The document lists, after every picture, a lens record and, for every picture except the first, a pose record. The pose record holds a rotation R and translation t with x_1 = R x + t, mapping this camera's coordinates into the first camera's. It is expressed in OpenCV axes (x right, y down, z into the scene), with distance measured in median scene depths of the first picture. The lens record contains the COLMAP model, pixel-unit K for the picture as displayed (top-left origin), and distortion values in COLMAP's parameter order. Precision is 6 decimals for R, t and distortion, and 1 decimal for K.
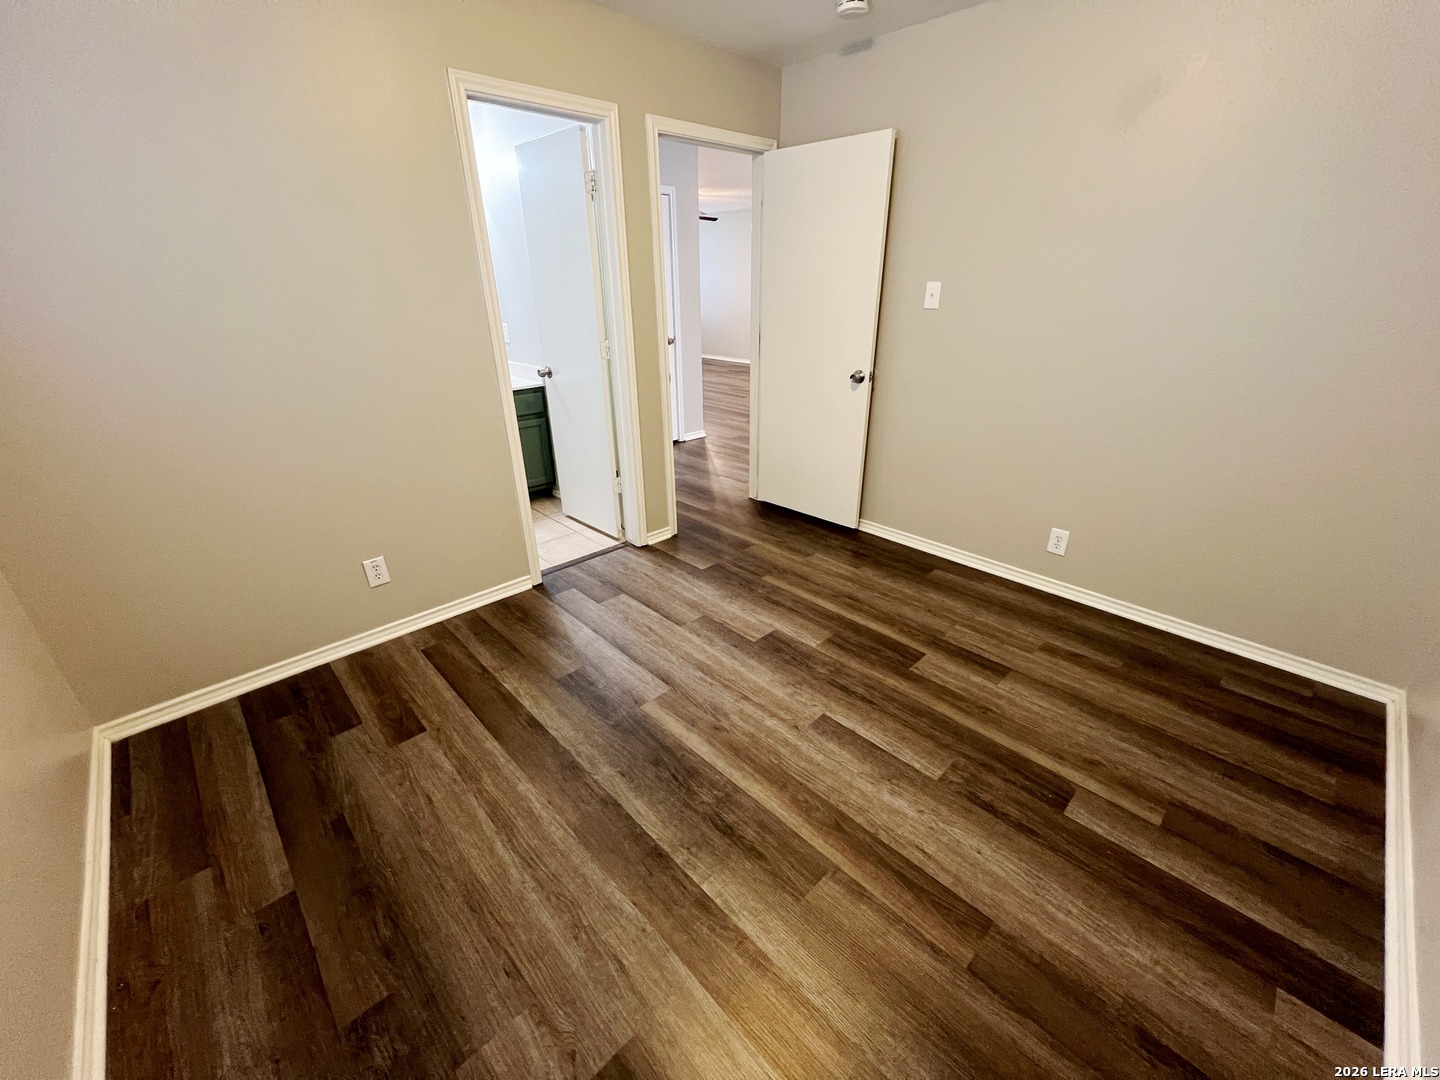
lens RADIAL K [[575.9, 0, 719.2], [0, 575.9, 539.2], [0, 0, 1]] dist [-0.000928, 0.000340]
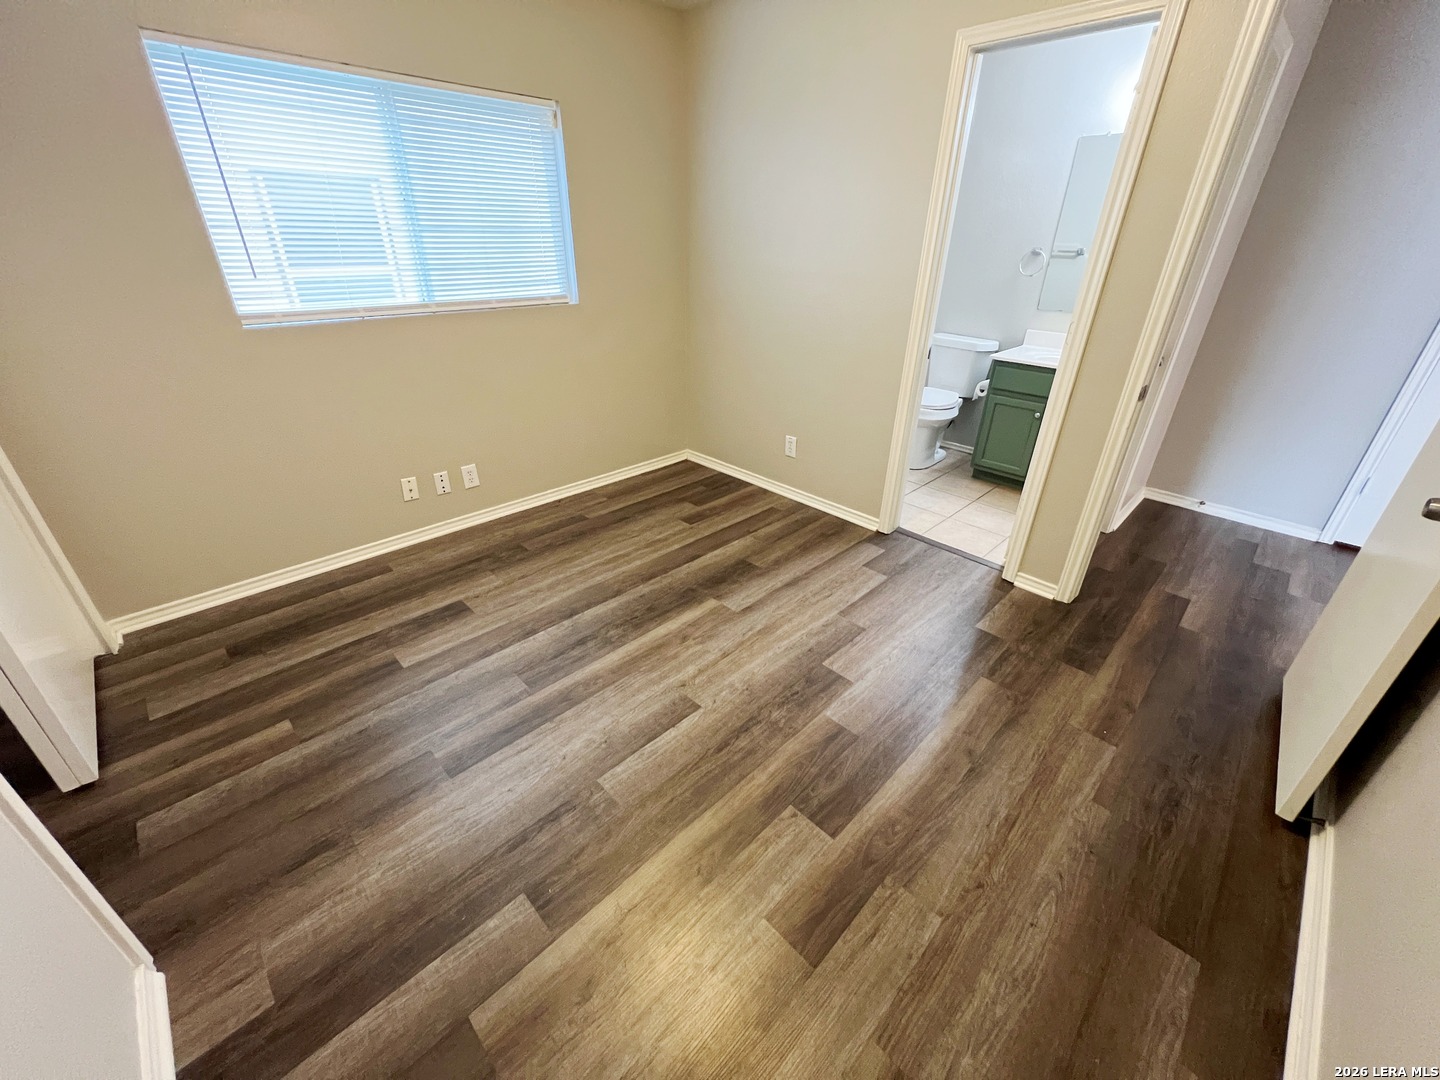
lens RADIAL K [[575.9, 0, 719.2], [0, 575.9, 539.2], [0, 0, 1]] dist [-0.000928, 0.000340]
pose [[0.017868, 0.475748, -0.879400, 0.904689], [-0.425809, 0.799412, 0.423823, -0.341434], [0.904636, 0.366884, 0.216862, 0.731703]]
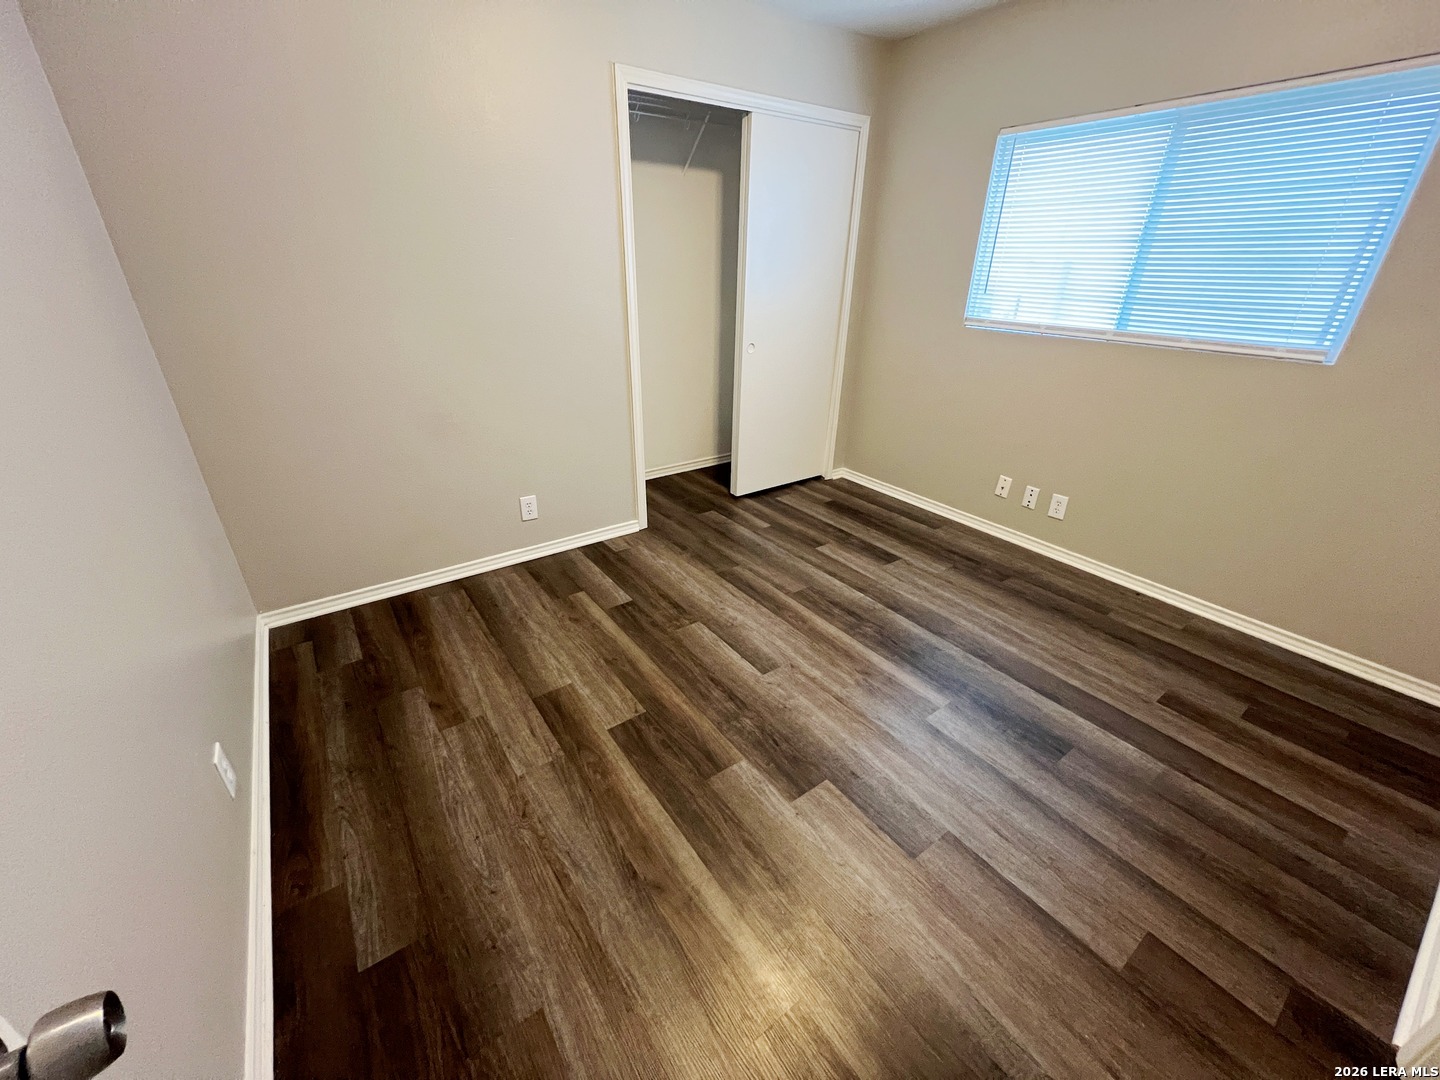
lens RADIAL K [[575.9, 0, 719.2], [0, 575.9, 539.2], [0, 0, 1]] dist [-0.000928, 0.000340]
pose [[-0.989519, -0.065982, 0.128445, 0.145464], [0.056193, 0.643438, 0.763433, -0.668215], [-0.133019, 0.762649, -0.632986, 1.512128]]
